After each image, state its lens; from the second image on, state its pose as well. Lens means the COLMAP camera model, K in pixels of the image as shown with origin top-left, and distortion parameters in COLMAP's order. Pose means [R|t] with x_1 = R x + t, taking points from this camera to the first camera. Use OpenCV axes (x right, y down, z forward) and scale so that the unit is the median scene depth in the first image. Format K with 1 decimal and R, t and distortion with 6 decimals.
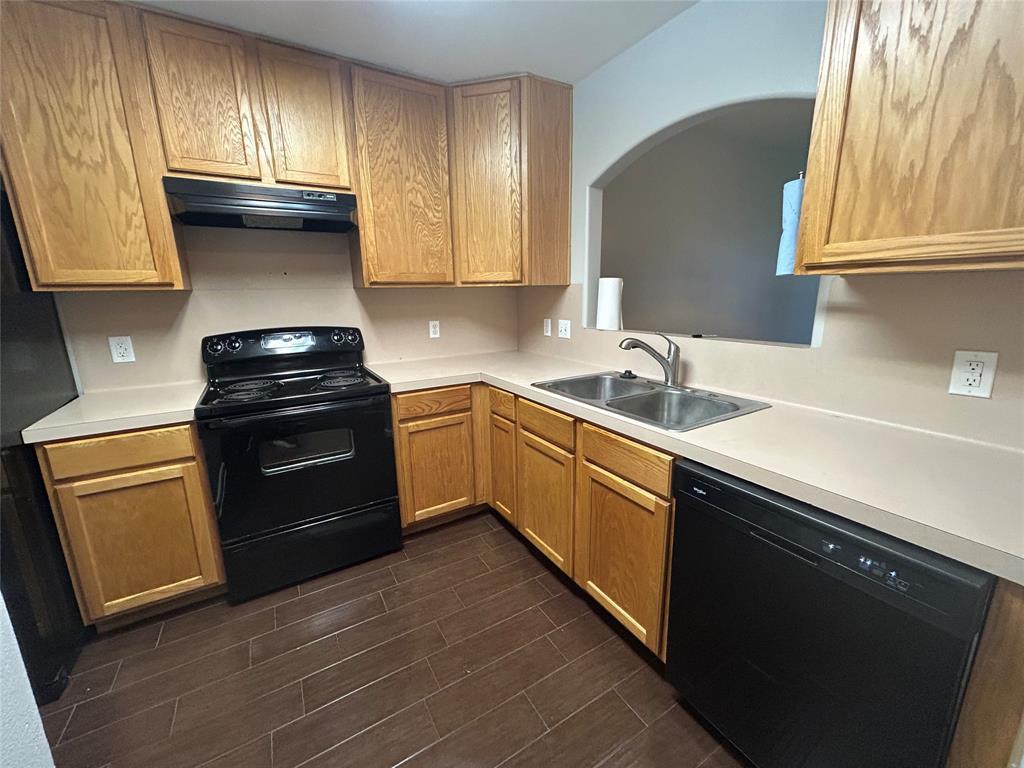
lens RADIAL K [[413.8, 0, 511.7], [0, 413.8, 382.9], [0, 0, 1]] dist [0.002161, 0.000826]
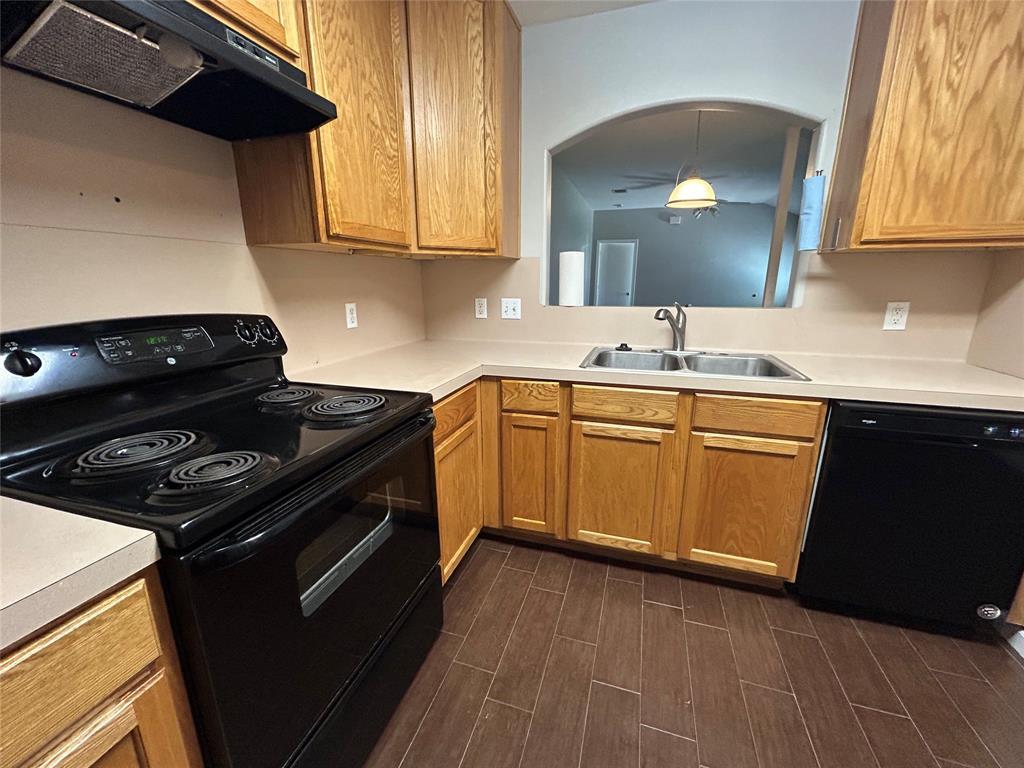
lens RADIAL K [[413.8, 0, 512.5], [0, 413.8, 382.1], [0, 0, 1]] dist [0.002161, 0.000826]
pose [[0.748846, -0.144071, 0.646895, -0.570426], [0.133434, 0.988873, 0.065770, -0.037789], [-0.649172, 0.037066, 0.759738, 0.389903]]
